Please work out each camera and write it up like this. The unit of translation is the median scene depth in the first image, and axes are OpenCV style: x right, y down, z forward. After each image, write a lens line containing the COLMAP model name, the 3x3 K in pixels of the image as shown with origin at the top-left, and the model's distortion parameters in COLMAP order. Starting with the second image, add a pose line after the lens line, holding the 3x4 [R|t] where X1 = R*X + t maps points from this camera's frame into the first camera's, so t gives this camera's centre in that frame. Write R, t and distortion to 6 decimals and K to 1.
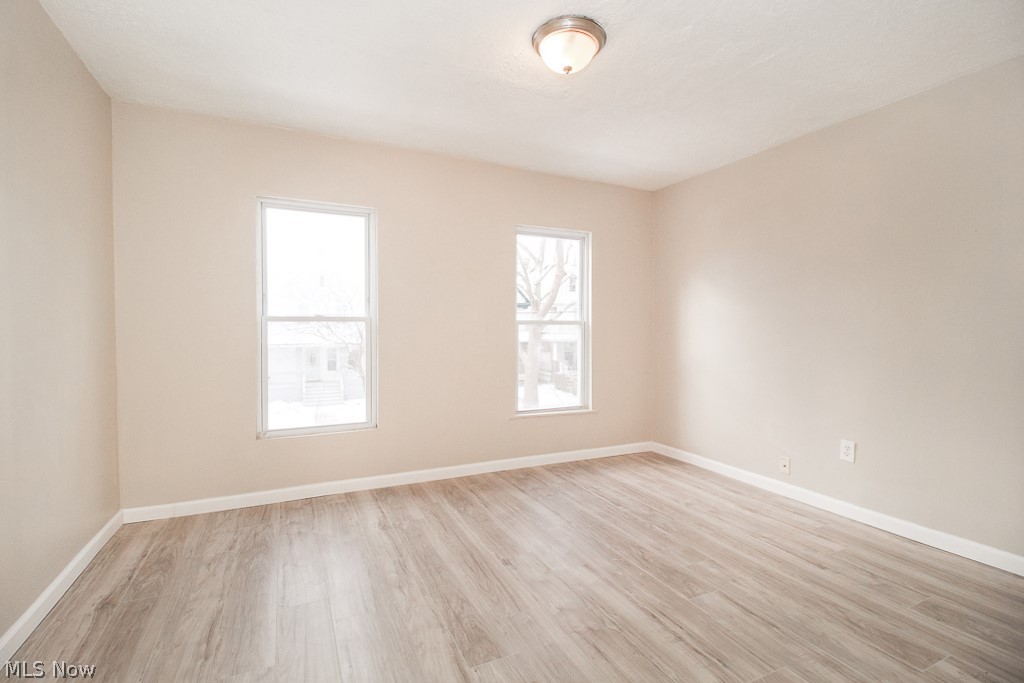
lens RADIAL K [[473.4, 0, 510.5], [0, 473.4, 344.5], [0, 0, 1]] dist [0.010621, -0.006874]
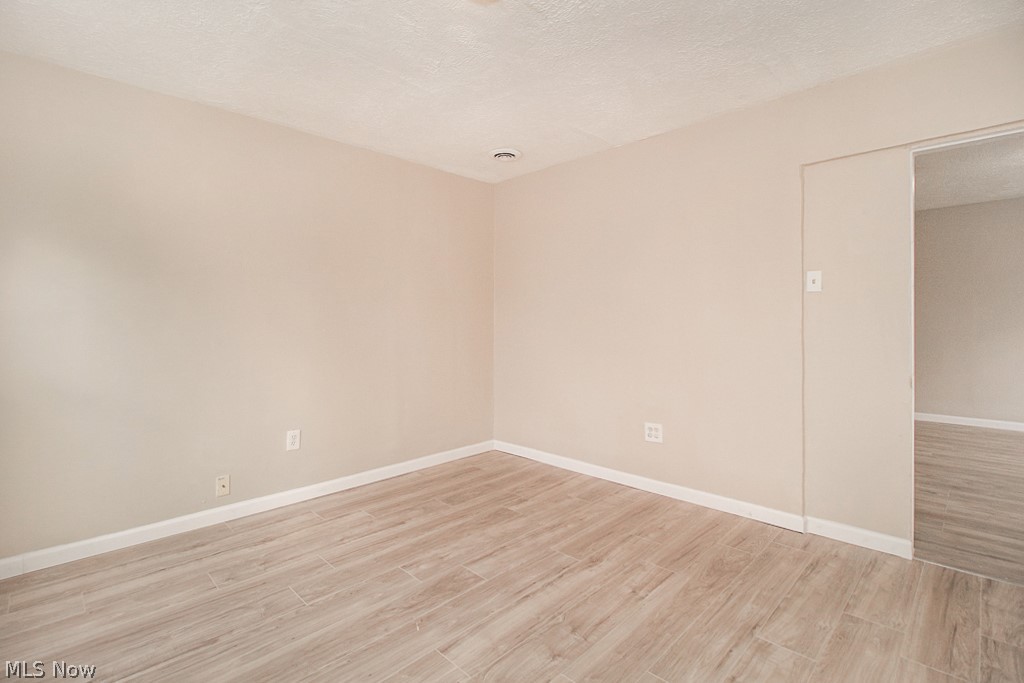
lens RADIAL K [[473.4, 0, 506.5], [0, 473.4, 324.4], [0, 0, 1]] dist [0.010621, -0.006874]
pose [[-0.335350, -0.006333, 0.942072, -0.574493], [0.035100, 0.999199, 0.019211, -0.047961], [-0.941439, 0.039509, -0.334859, 1.163626]]
